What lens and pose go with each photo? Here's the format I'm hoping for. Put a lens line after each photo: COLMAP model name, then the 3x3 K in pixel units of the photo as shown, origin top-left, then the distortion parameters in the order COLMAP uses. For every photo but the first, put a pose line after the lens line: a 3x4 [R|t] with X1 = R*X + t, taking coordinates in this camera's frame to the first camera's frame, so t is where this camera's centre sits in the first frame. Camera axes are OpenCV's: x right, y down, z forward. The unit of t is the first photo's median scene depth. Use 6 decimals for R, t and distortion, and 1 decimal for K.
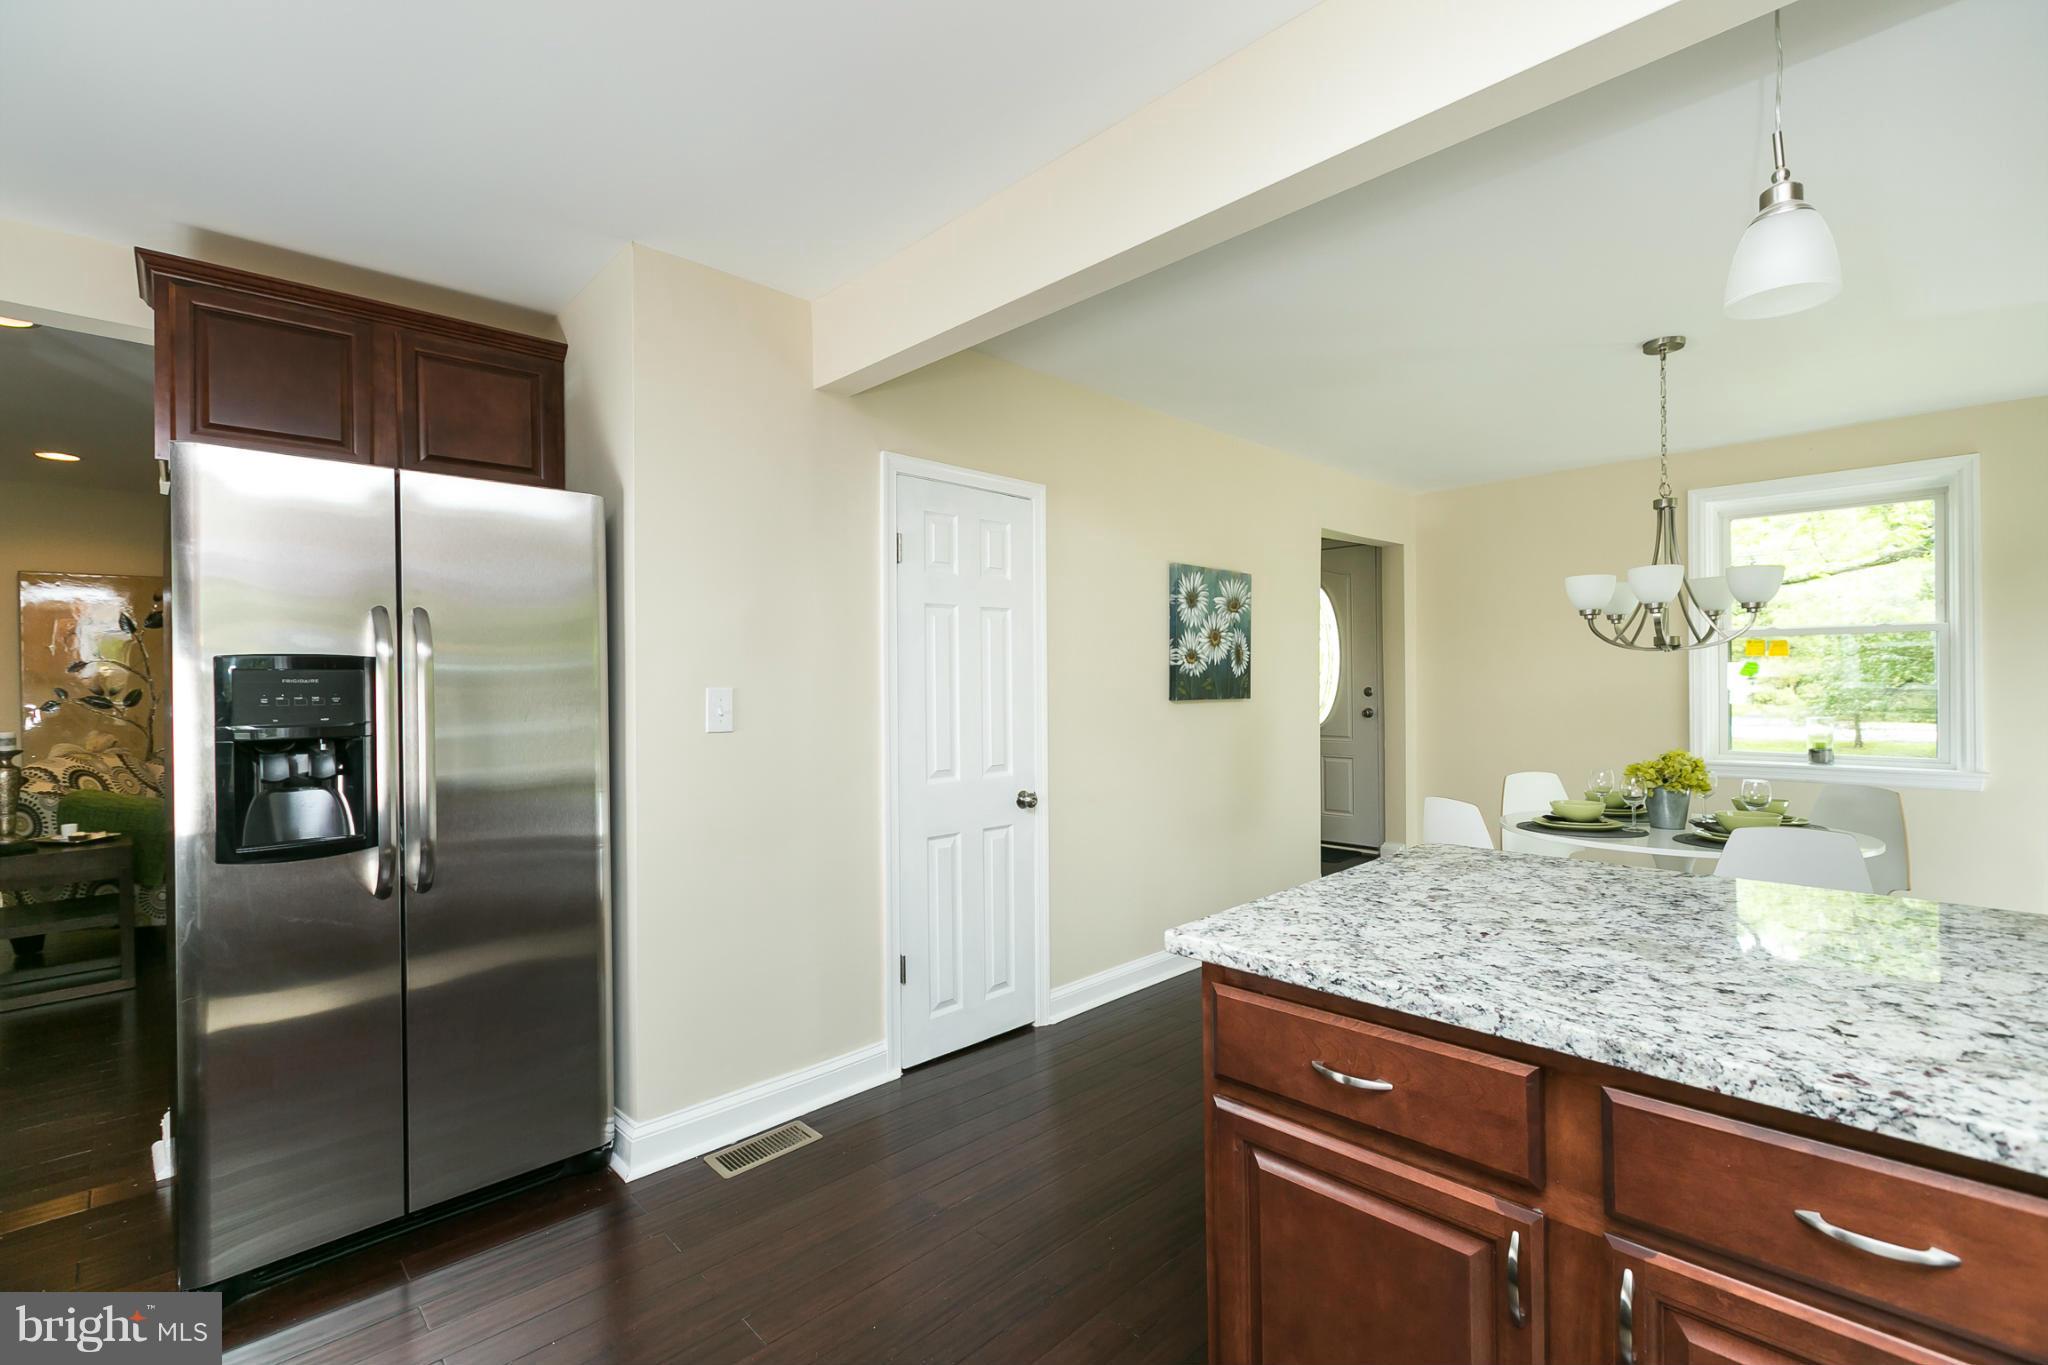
lens RADIAL K [[900.7, 0, 1019.2], [0, 900.7, 699.4], [0, 0, 1]] dist [0.001509, 0.000192]
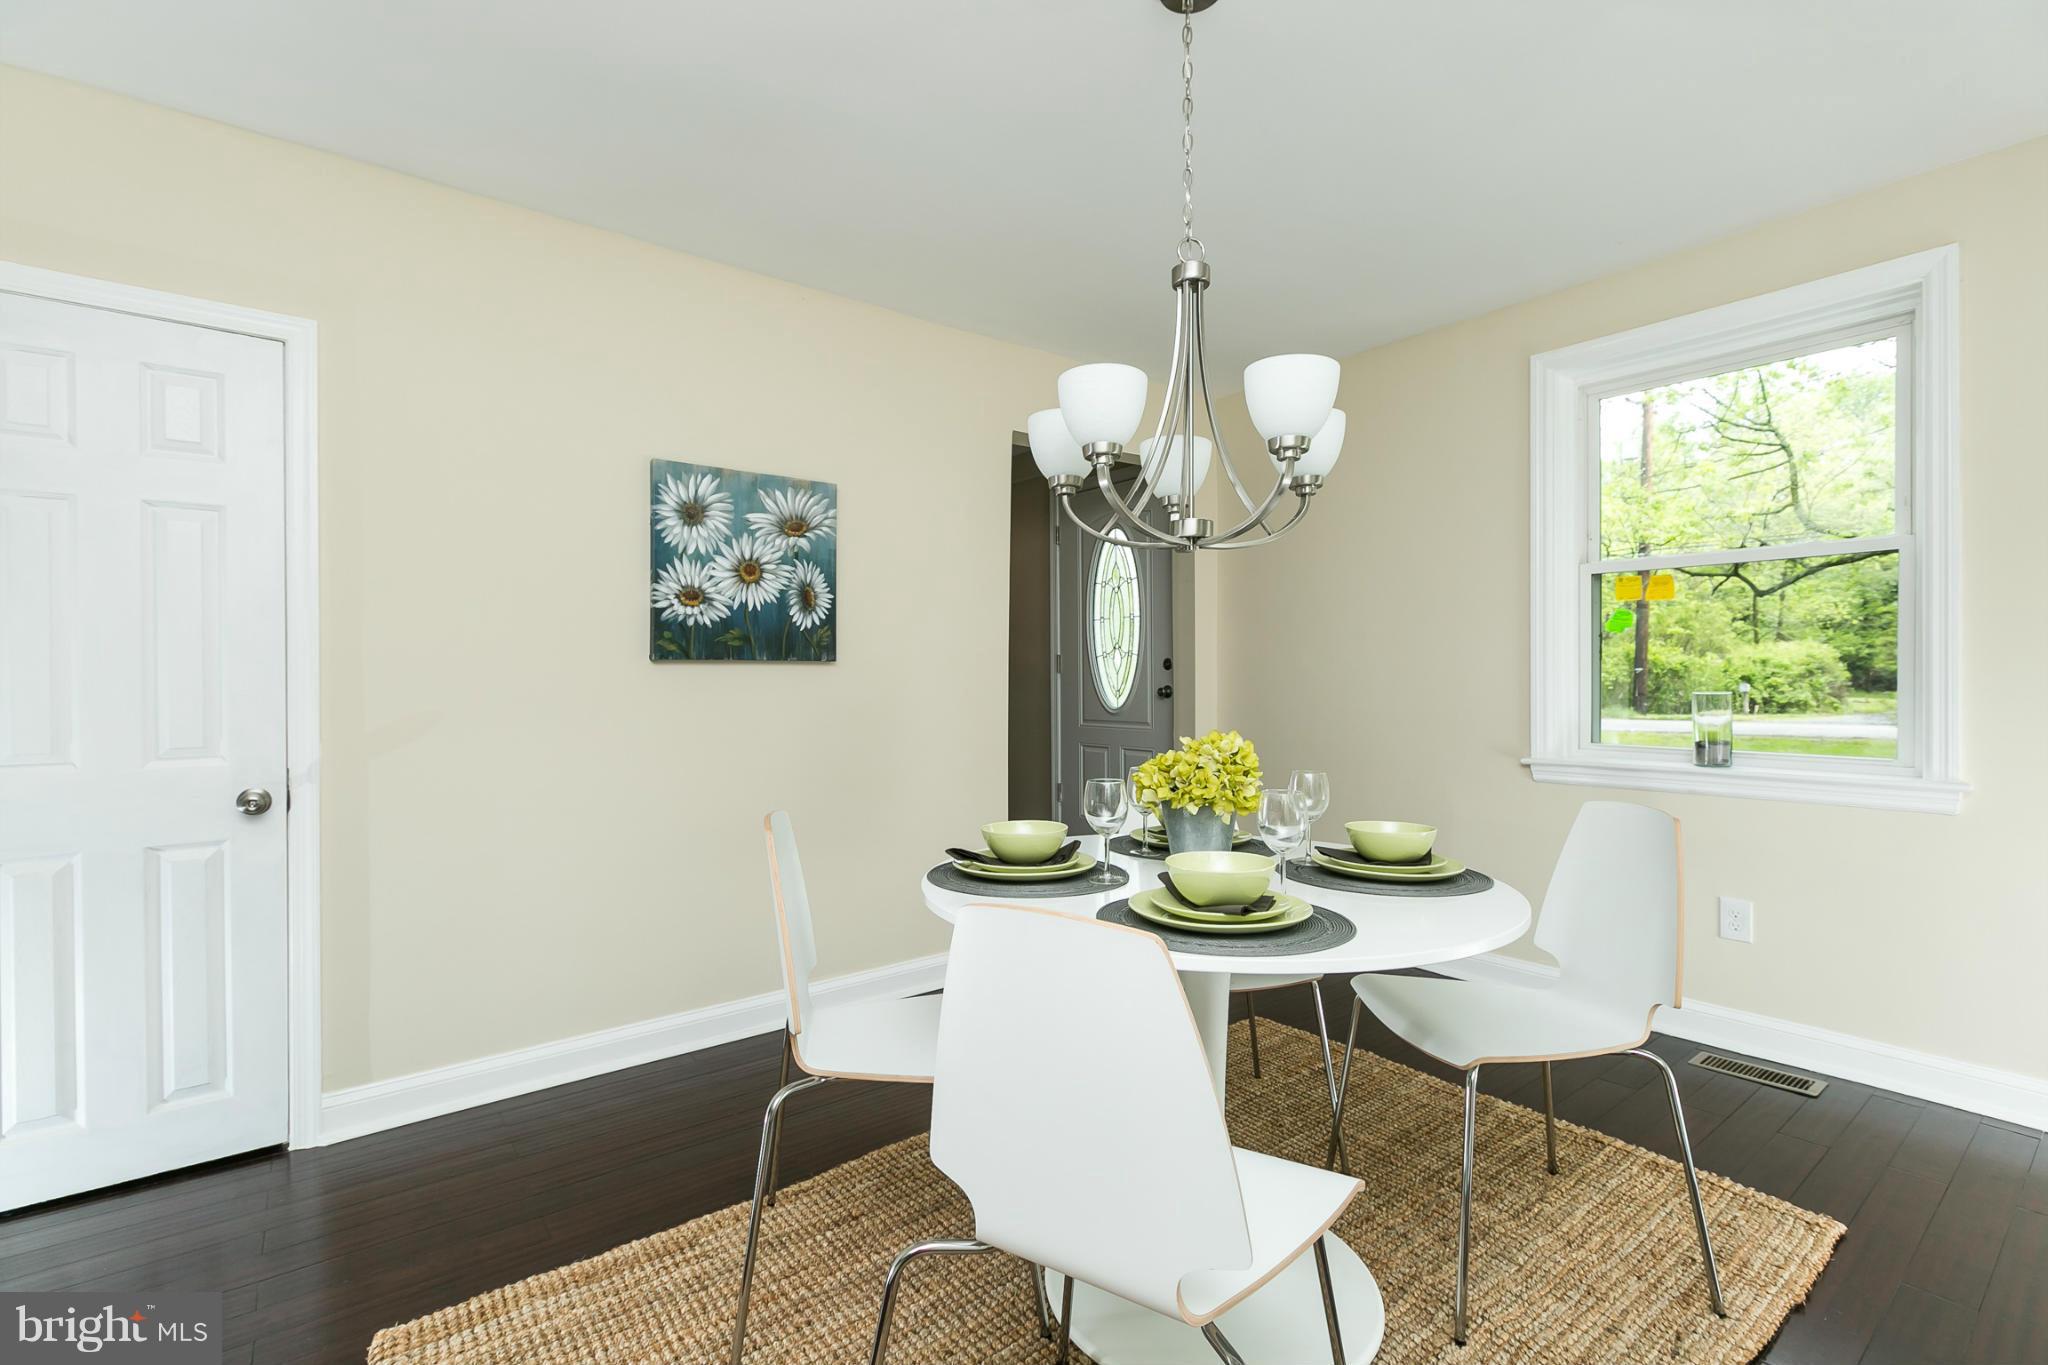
lens RADIAL K [[940.1, 0, 1017.6], [0, 940.1, 683.2], [0, 0, 1]] dist [-0.000334, -0.000806]
pose [[0.994440, 0.004524, -0.105208, 0.507806], [-0.005813, 0.999912, -0.011946, 0.025388], [0.105144, 0.012491, 0.994379, 0.310332]]
